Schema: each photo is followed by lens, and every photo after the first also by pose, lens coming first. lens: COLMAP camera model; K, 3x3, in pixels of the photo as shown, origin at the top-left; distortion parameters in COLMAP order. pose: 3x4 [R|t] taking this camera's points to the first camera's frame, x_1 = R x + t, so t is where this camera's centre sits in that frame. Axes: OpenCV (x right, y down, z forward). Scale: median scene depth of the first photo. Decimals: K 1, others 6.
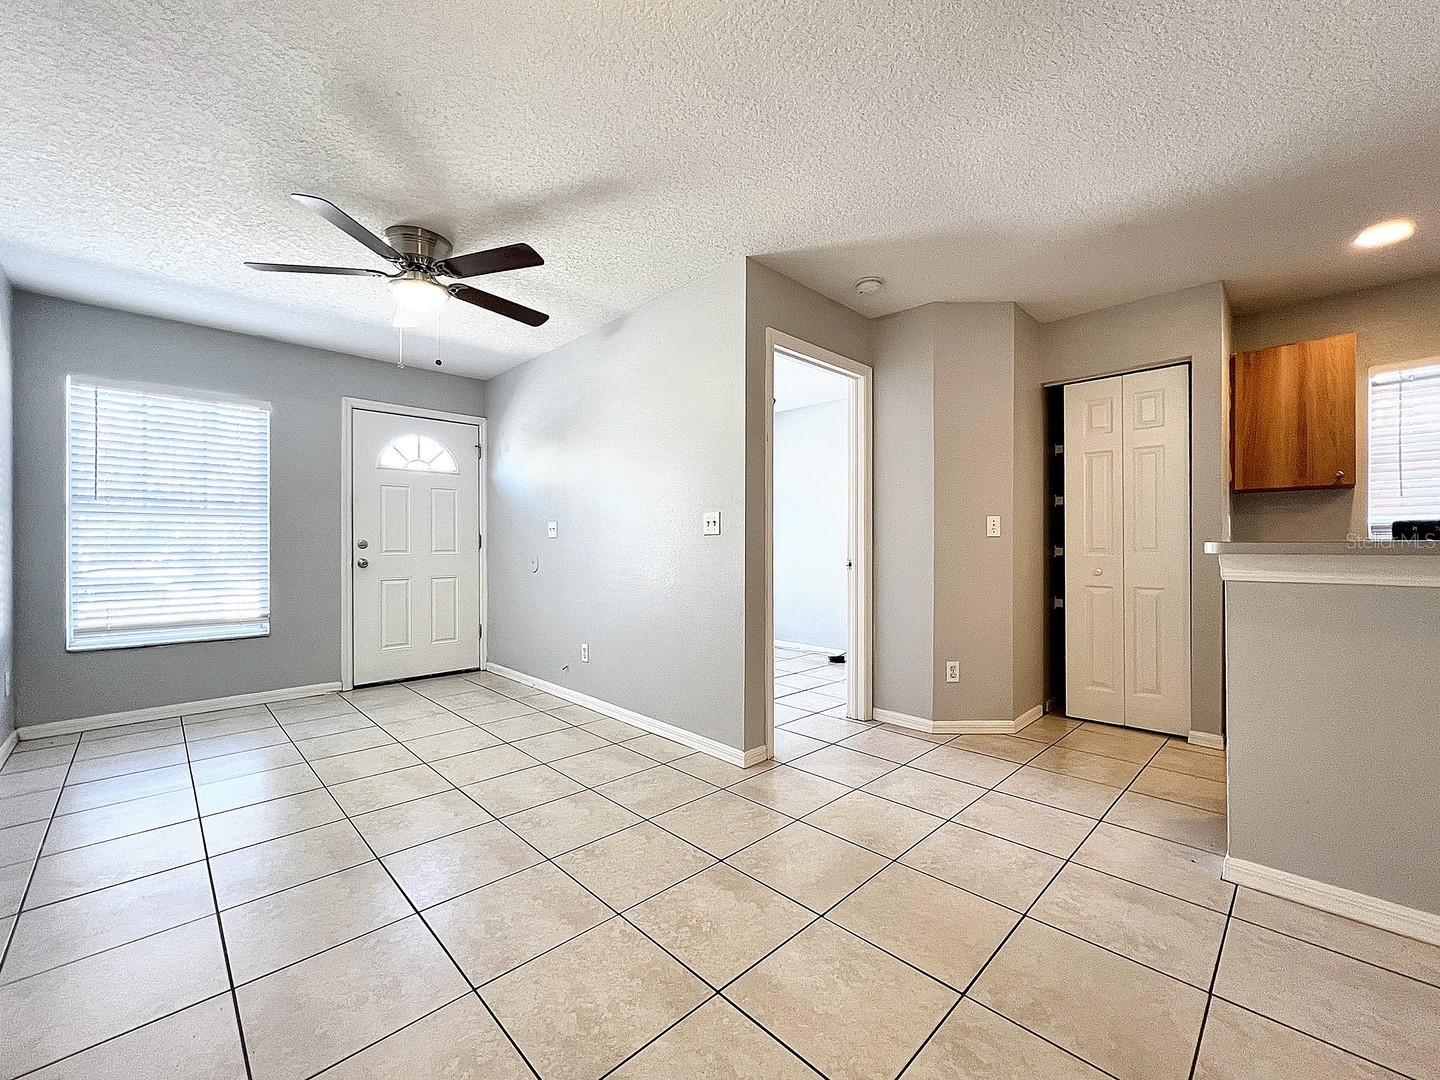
lens RADIAL K [[592.1, 0, 725.5], [0, 592.1, 546.2], [0, 0, 1]] dist [0.002256, 0.000175]
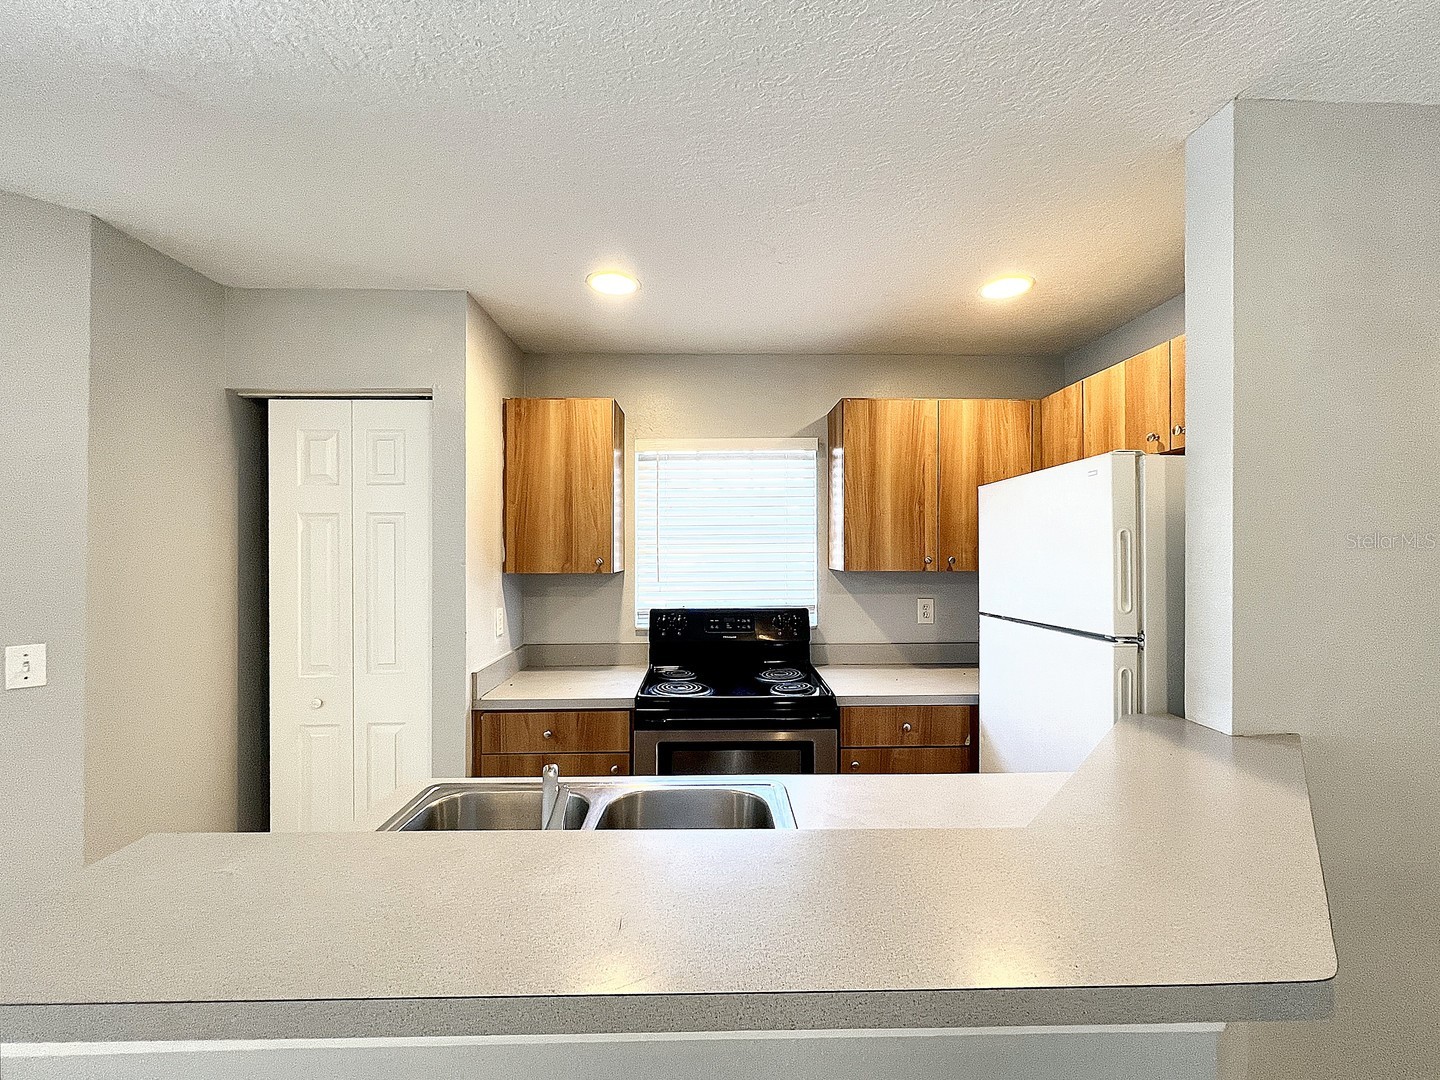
lens RADIAL K [[592.1, 0, 725.5], [0, 592.1, 546.2], [0, 0, 1]] dist [0.002256, 0.000175]
pose [[0.681180, -0.002103, 0.732113, 0.494767], [0.001579, 0.999998, 0.001404, -0.133657], [-0.732115, 0.000199, 0.681181, 0.267225]]
